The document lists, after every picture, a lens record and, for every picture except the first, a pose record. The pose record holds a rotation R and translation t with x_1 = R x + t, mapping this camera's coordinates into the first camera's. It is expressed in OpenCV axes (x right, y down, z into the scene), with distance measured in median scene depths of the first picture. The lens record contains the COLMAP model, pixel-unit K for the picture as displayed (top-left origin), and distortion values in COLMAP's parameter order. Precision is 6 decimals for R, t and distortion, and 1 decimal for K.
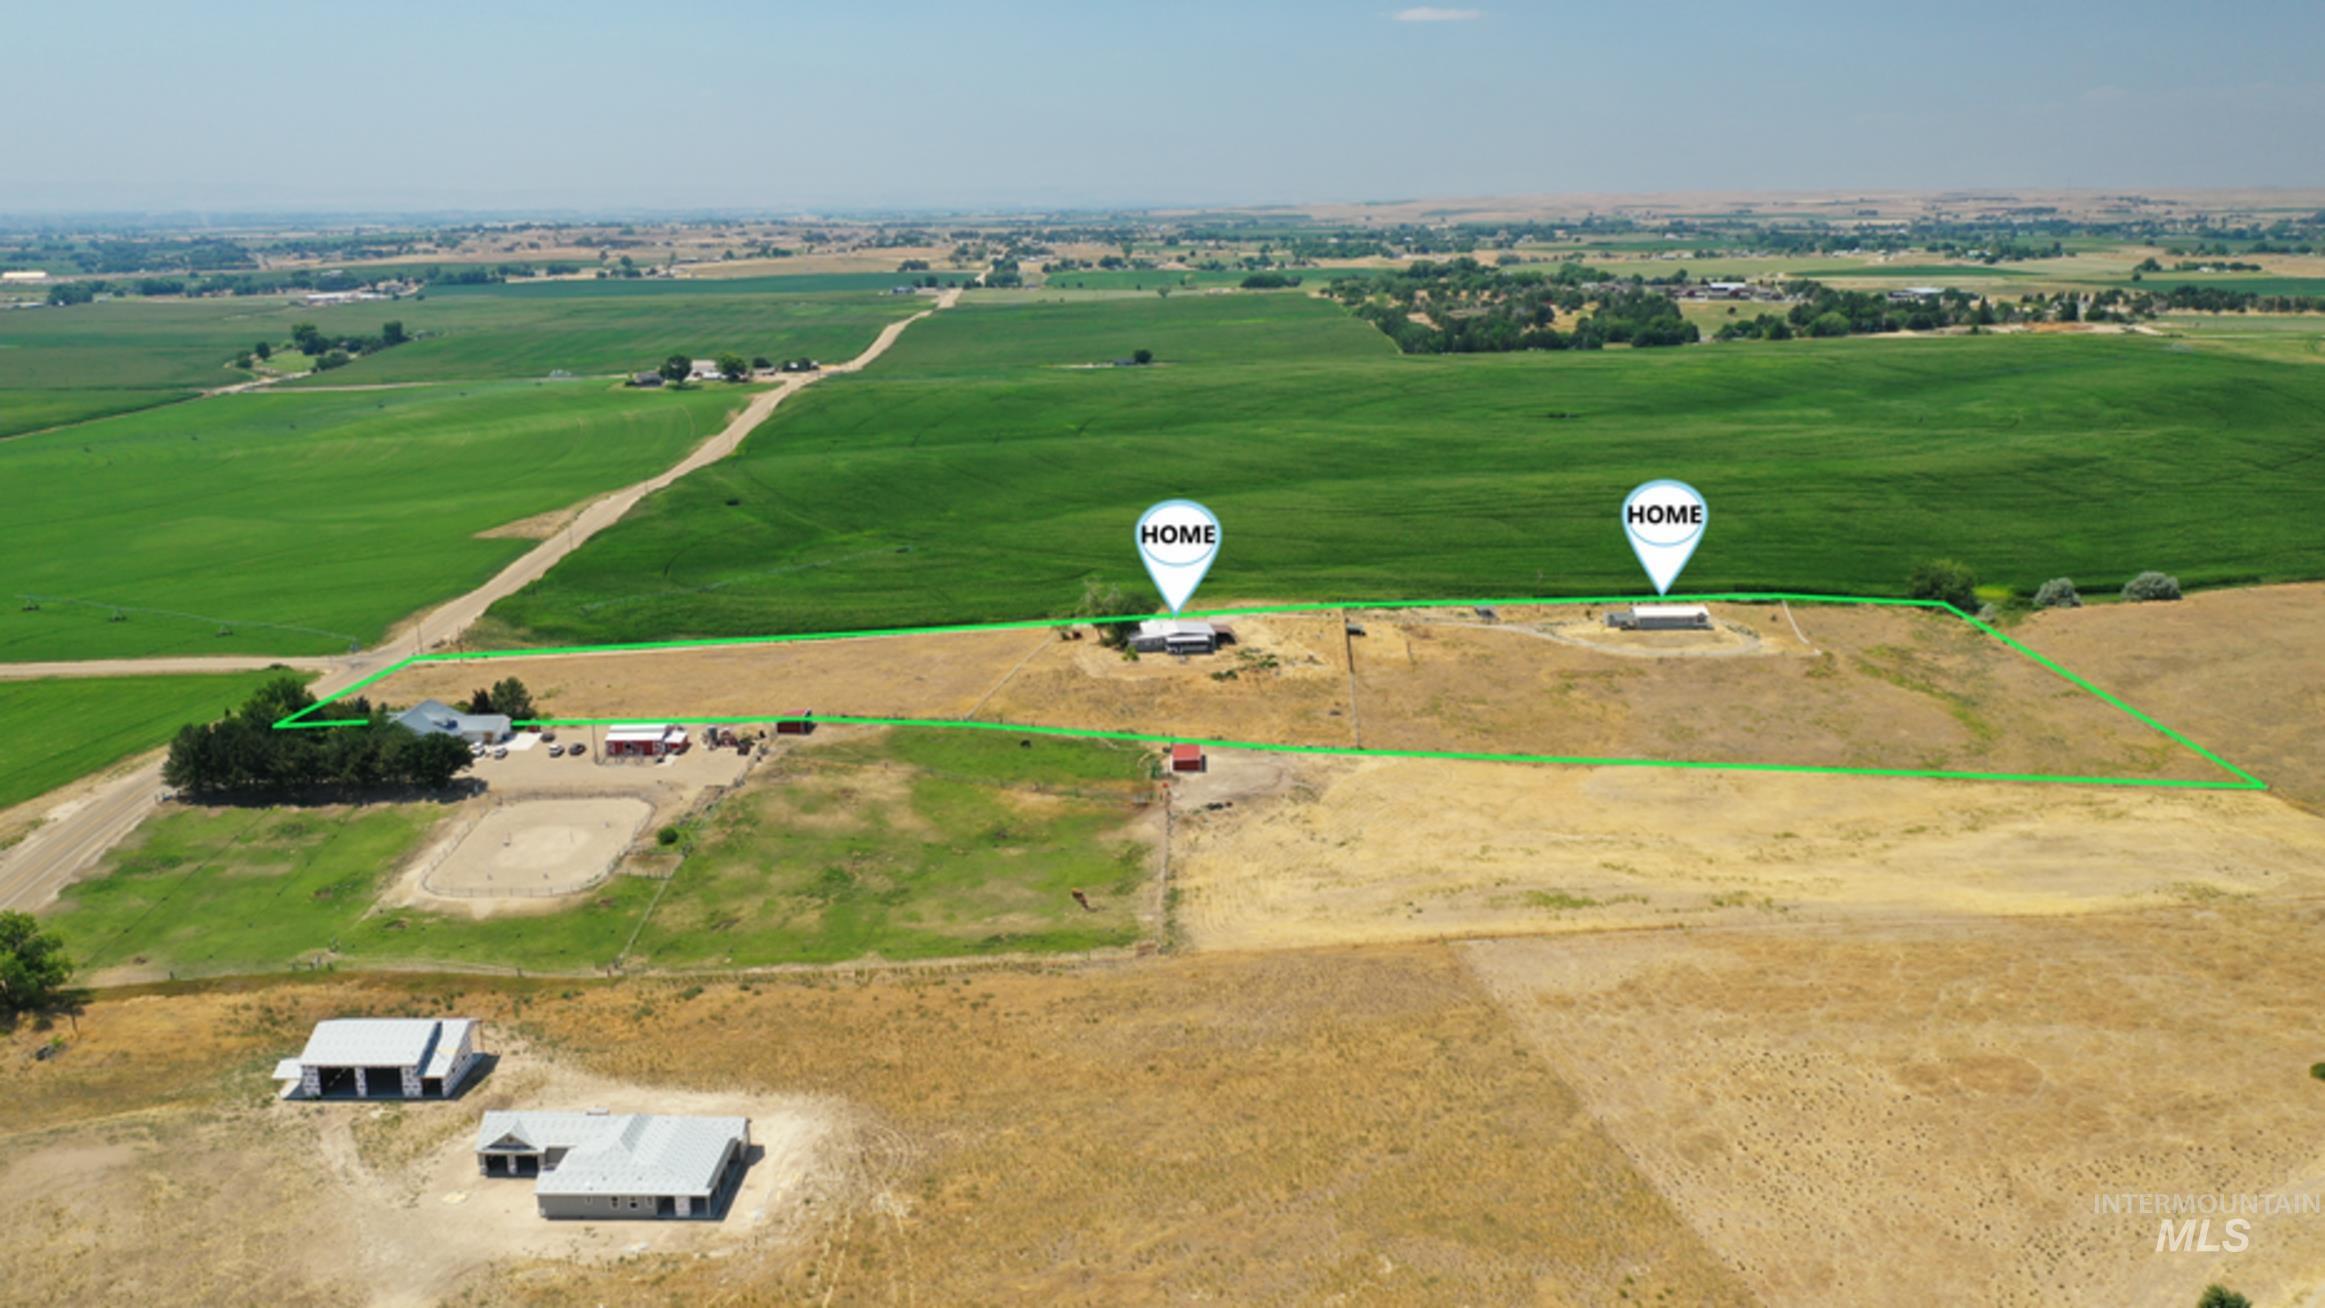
lens RADIAL K [[1812.4, 0, 1162.5], [0, 1812.4, 654.0], [0, 0, 1]] dist [0.005323, 0.000280]
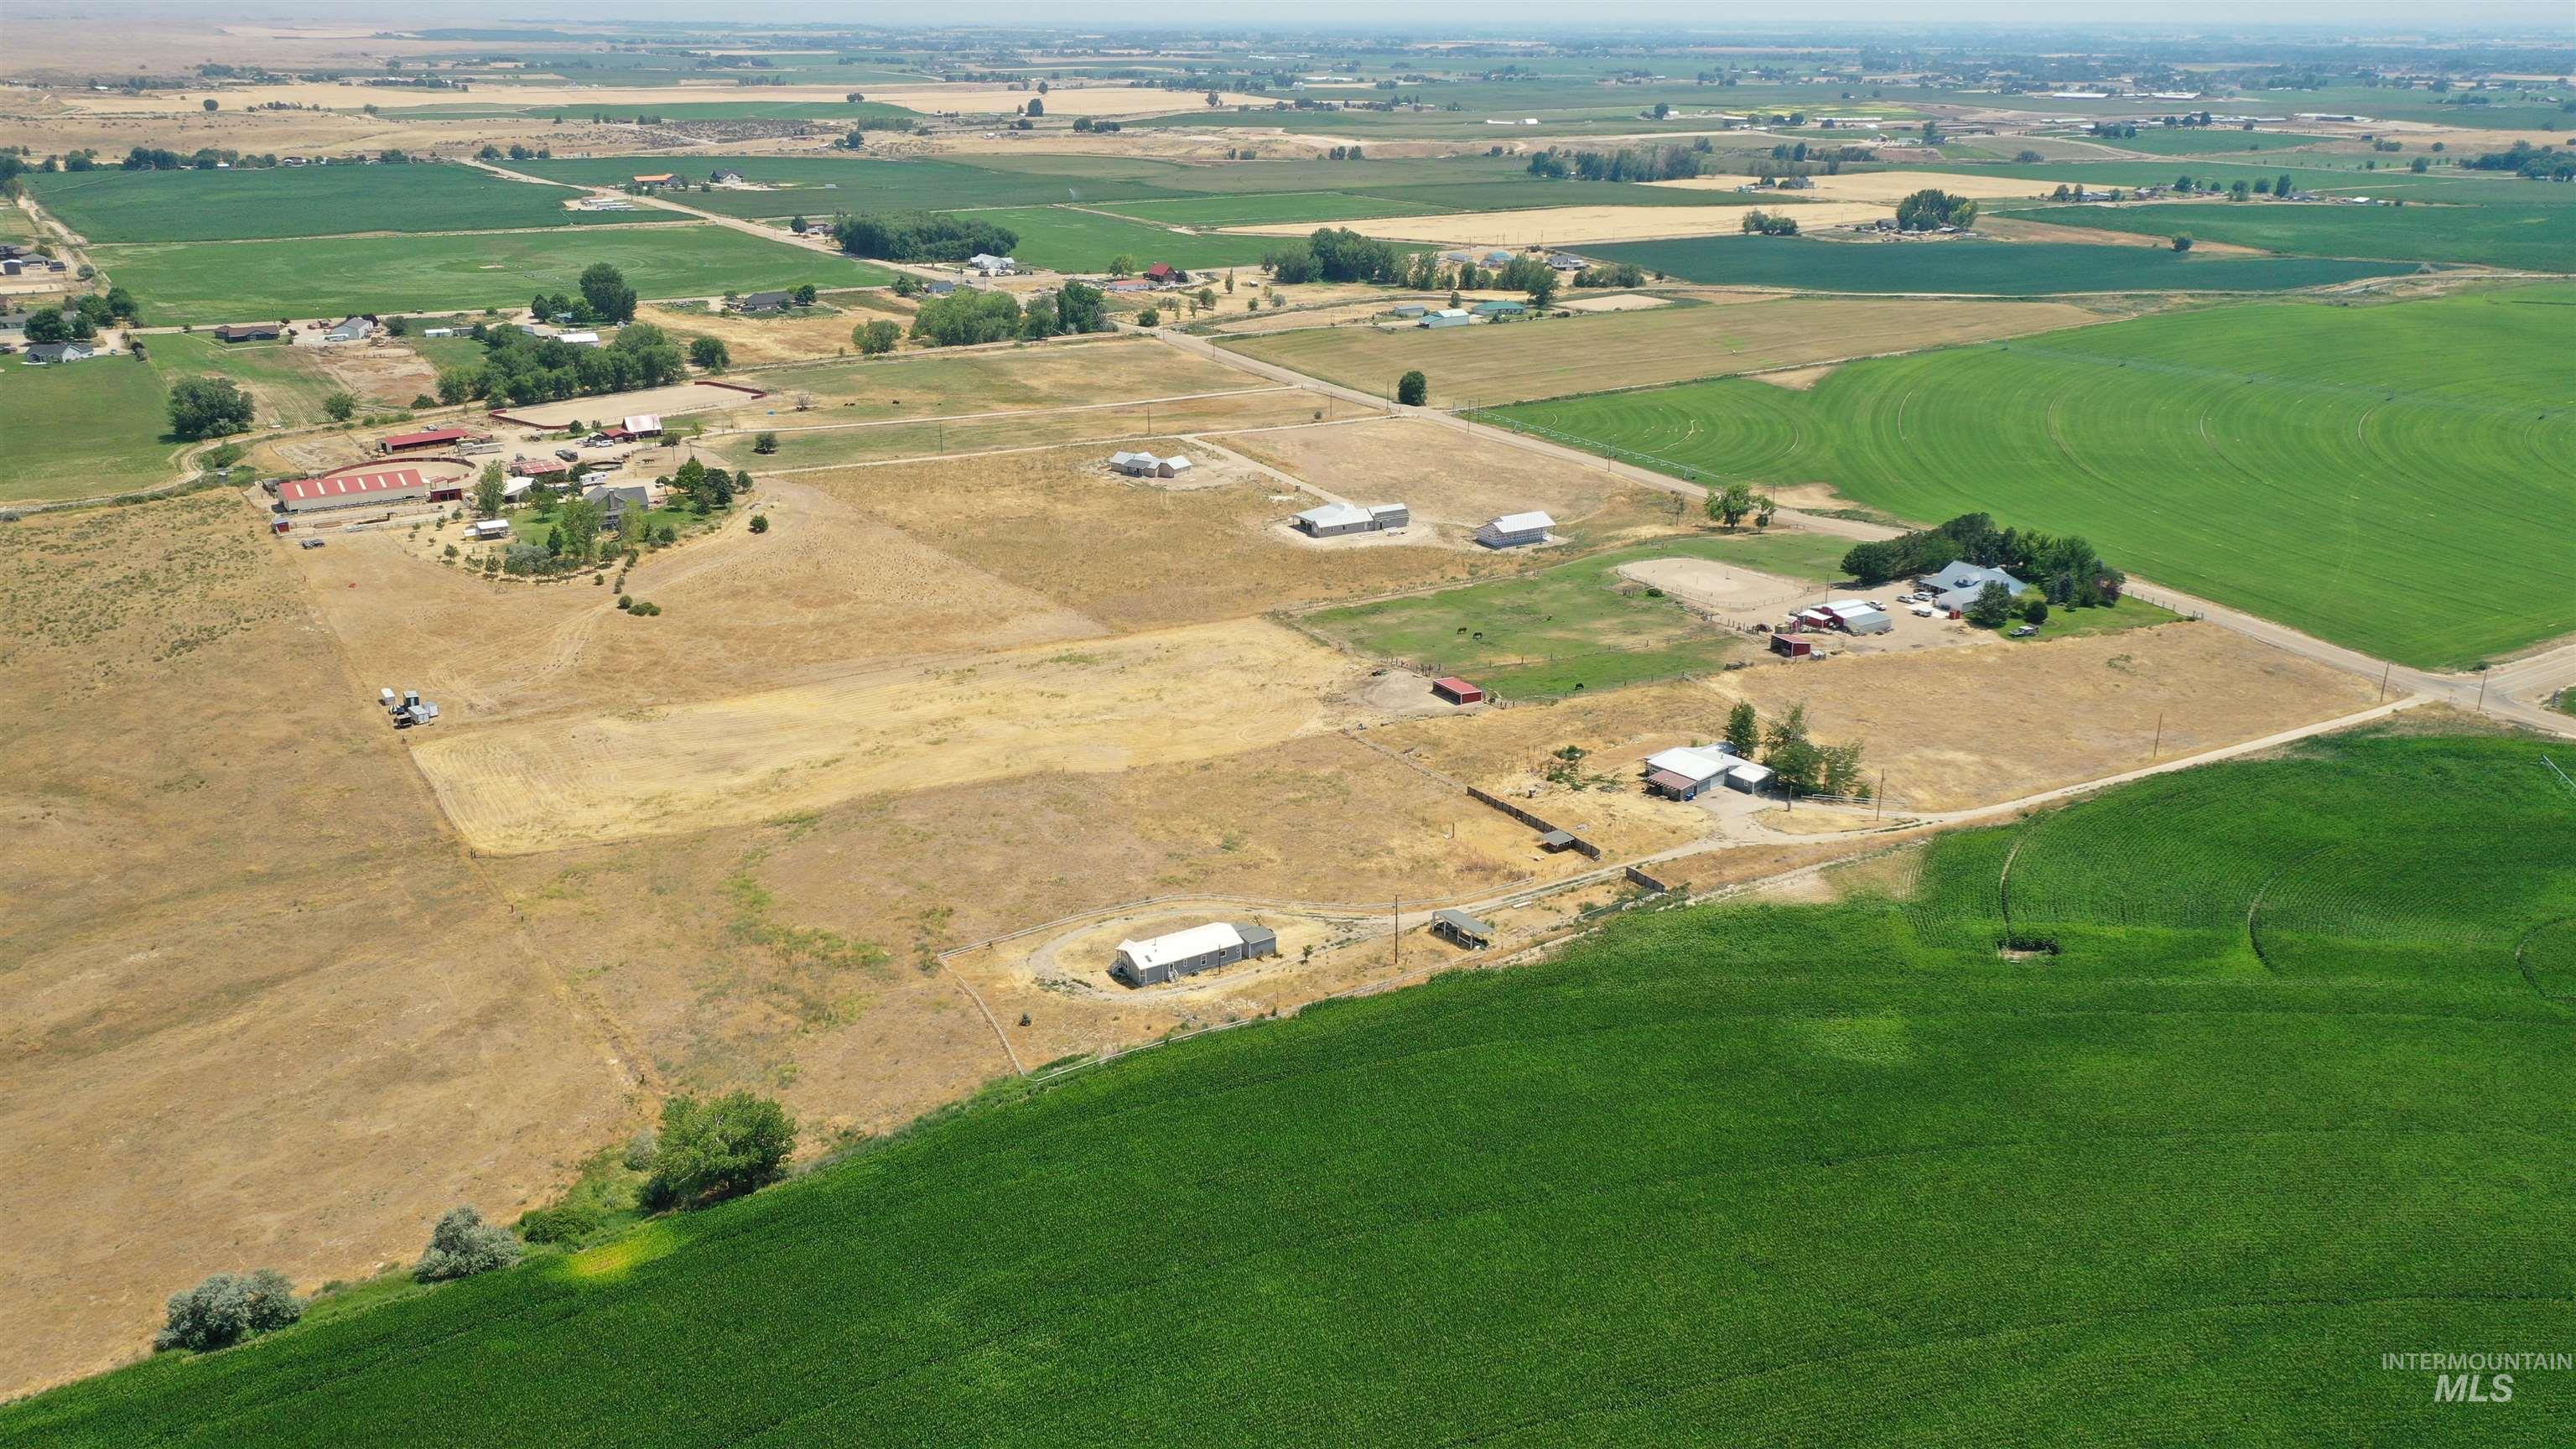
lens RADIAL K [[2008.1, 0, 1288.0], [0, 2008.1, 724.5], [0, 0, 1]] dist [0.005323, 0.000280]
pose [[-0.852170, 0.188872, -0.487990, 0.725749], [-0.113666, 0.843501, 0.524963, -0.572914], [0.510771, 0.502825, -0.697338, 1.869529]]
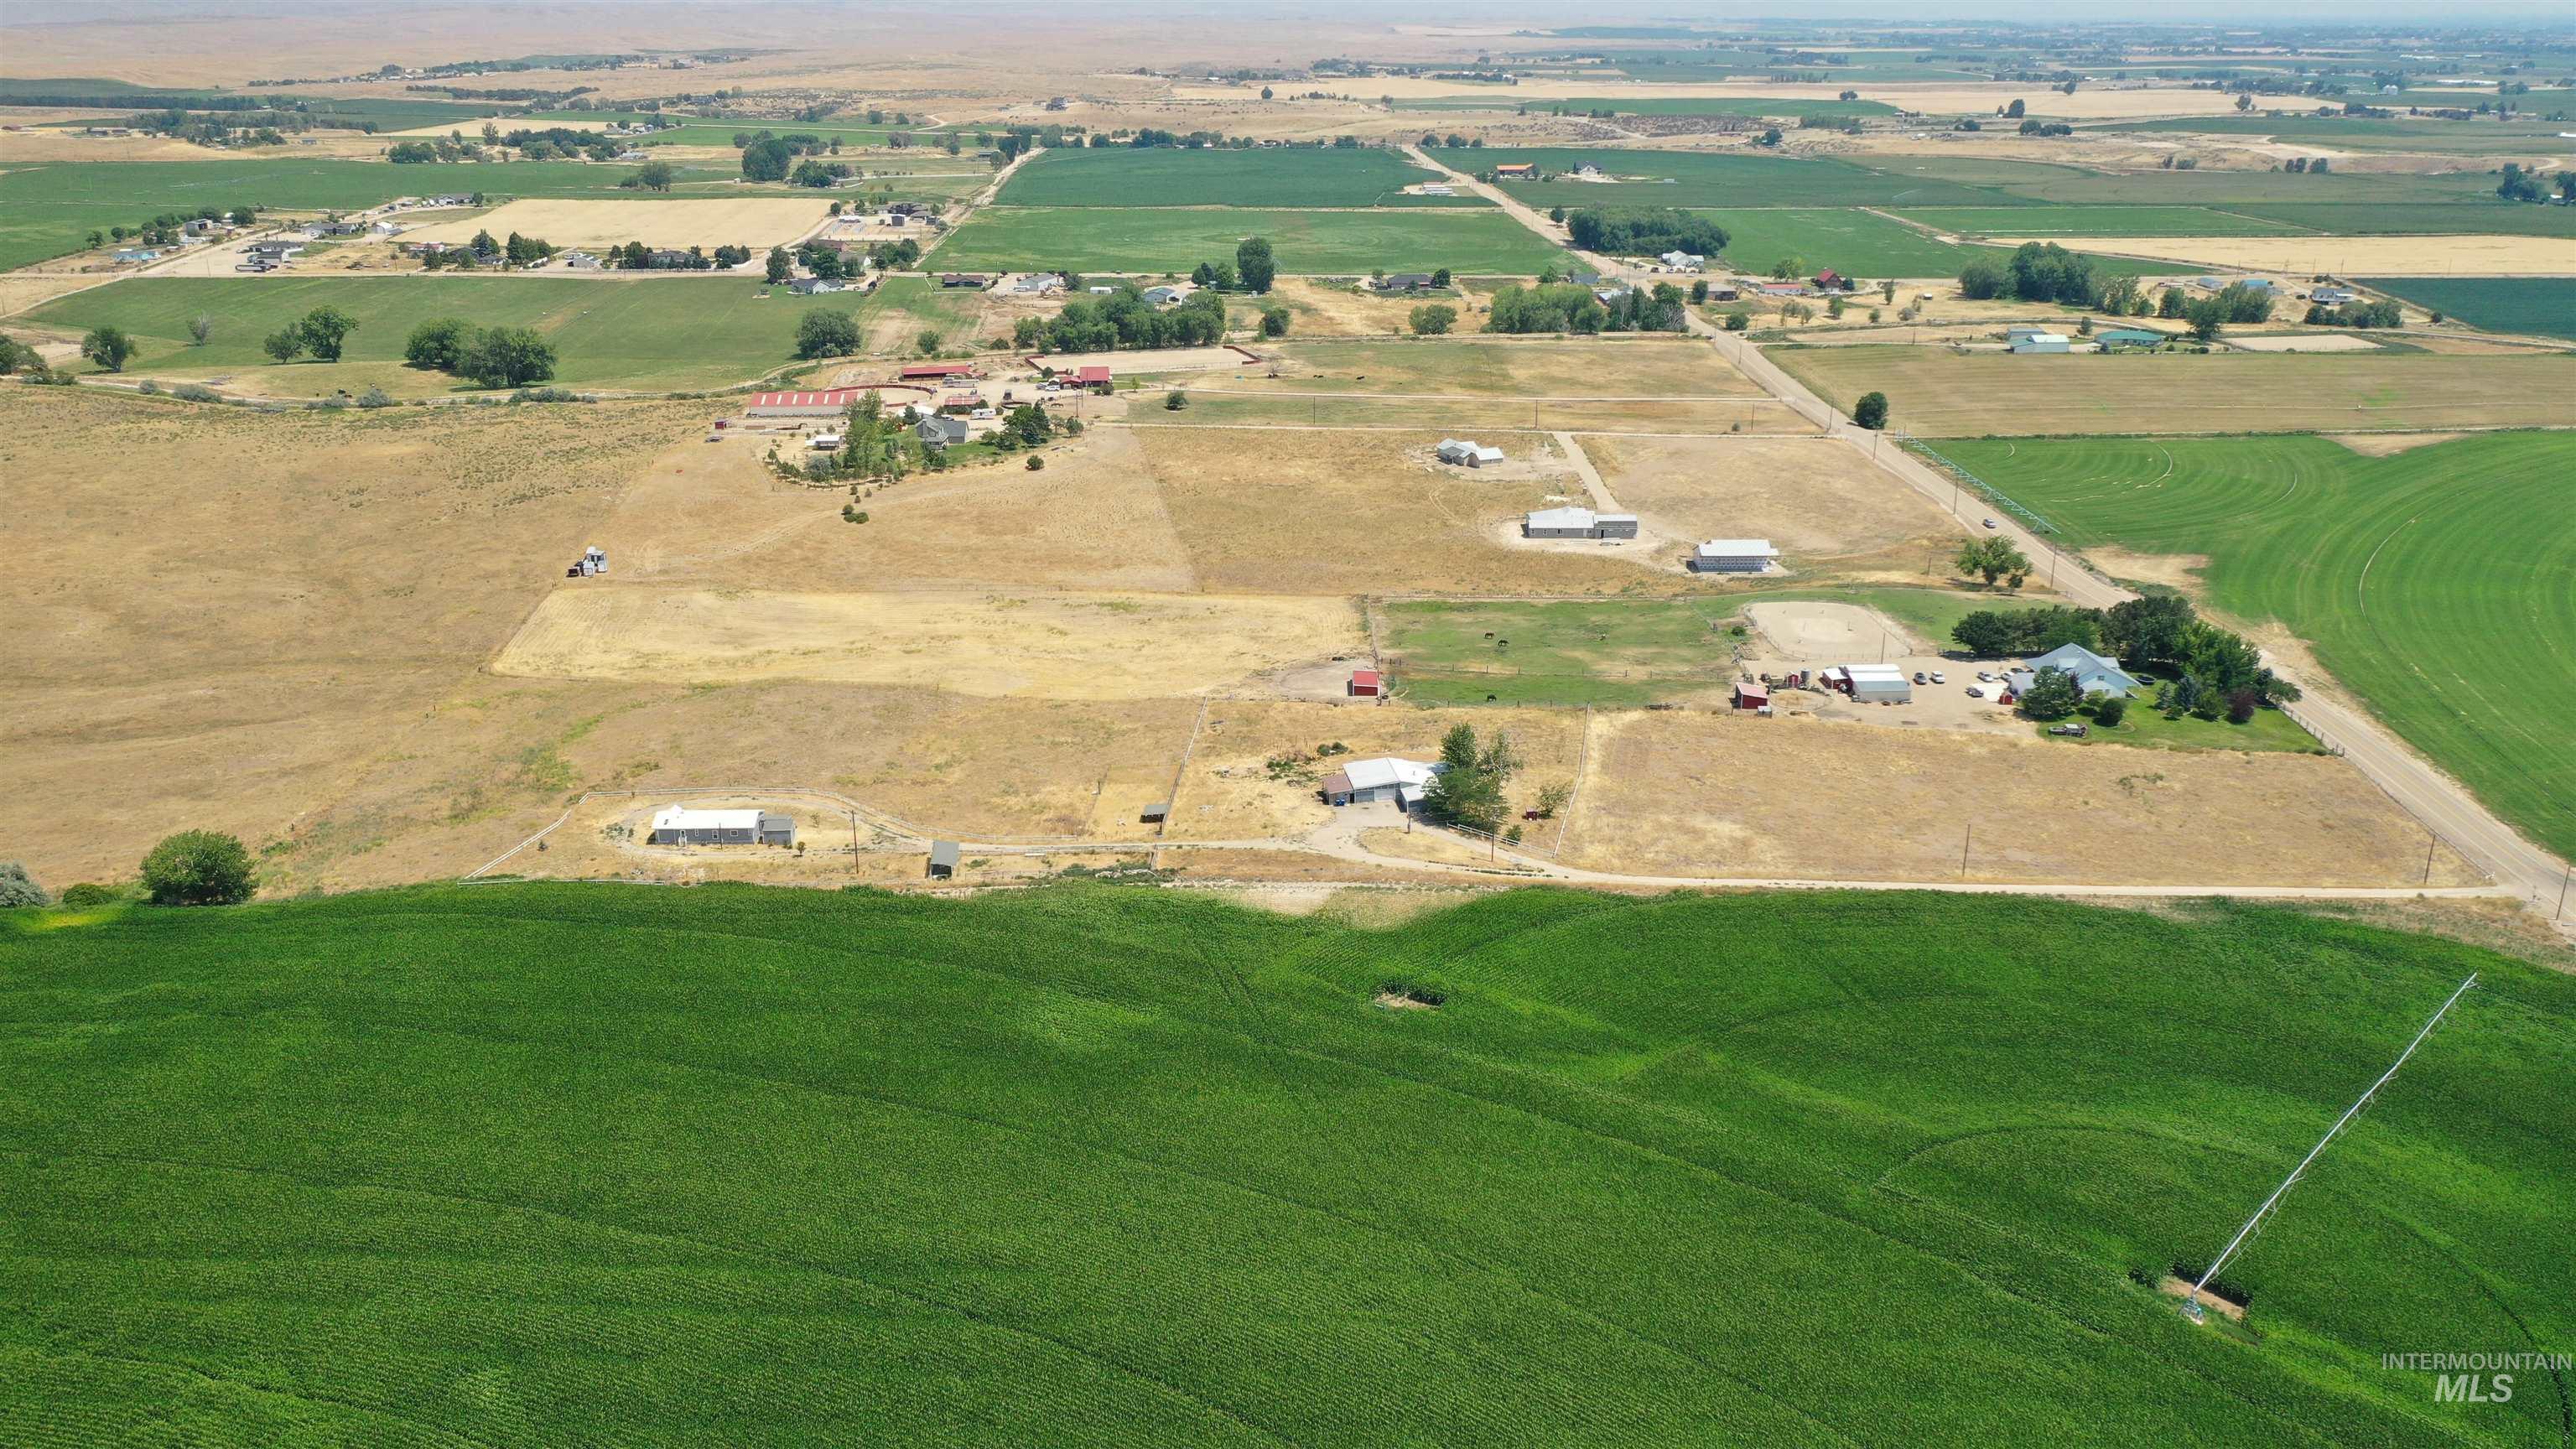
lens RADIAL K [[2008.1, 0, 1288.0], [0, 2008.1, 724.5], [0, 0, 1]] dist [0.005323, 0.000280]
pose [[-0.999656, 0.024515, -0.009271, 0.074867], [0.015340, 0.834075, 0.551437, -0.621869], [0.021251, 0.551106, -0.834165, 2.109807]]
